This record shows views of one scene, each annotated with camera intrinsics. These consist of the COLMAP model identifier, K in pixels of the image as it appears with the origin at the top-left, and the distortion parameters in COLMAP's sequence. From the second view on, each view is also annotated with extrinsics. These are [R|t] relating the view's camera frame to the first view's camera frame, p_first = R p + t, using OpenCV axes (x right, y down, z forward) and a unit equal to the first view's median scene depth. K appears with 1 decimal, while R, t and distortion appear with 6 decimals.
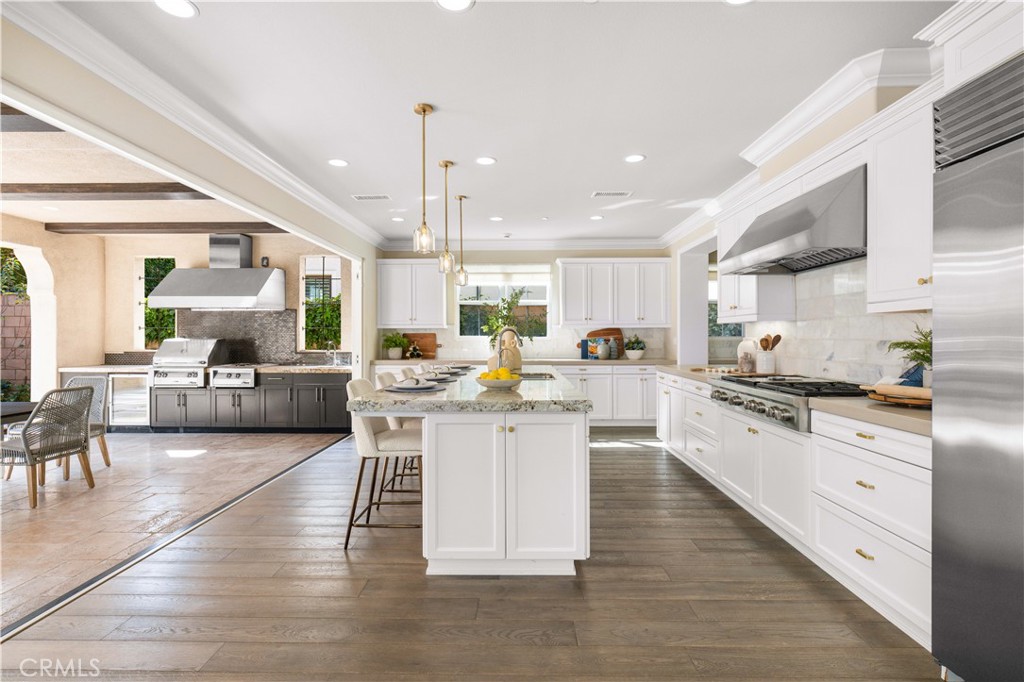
lens RADIAL K [[497.7, 0, 510.7], [0, 497.7, 338.5], [0, 0, 1]] dist [0.000658, 0.000015]
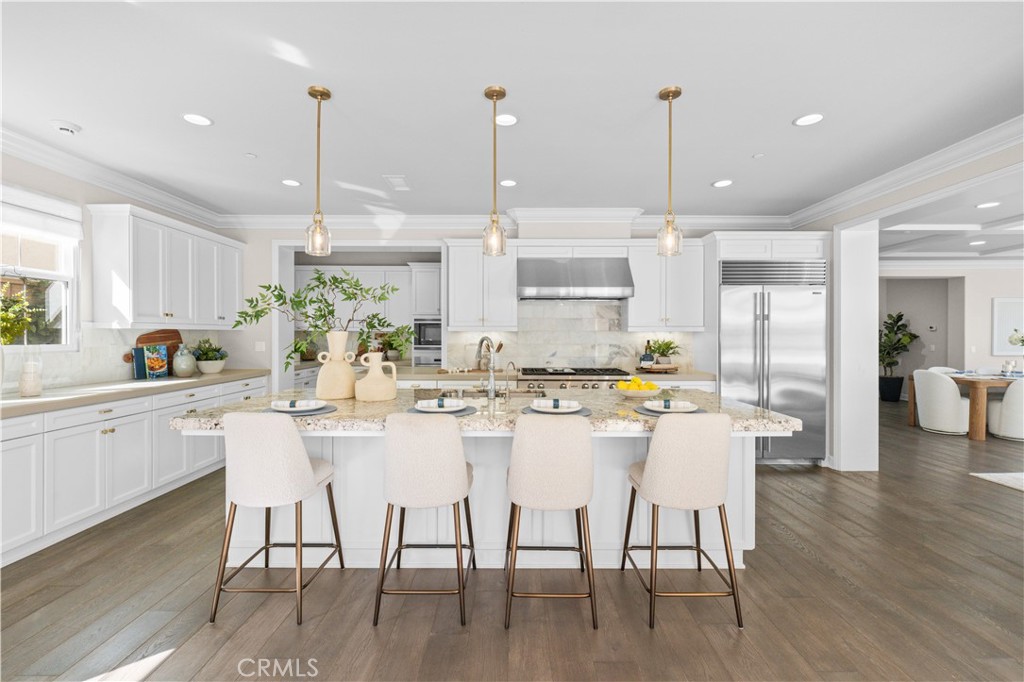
lens RADIAL K [[463.6, 0, 513.0], [0, 463.6, 339.9], [0, 0, 1]] dist [0.002498, 0.000148]
pose [[-0.015633, -0.003484, 0.999872, -0.428353], [0.002752, 0.999990, 0.003527, -0.008337], [-0.999874, 0.002807, -0.015623, 0.550720]]
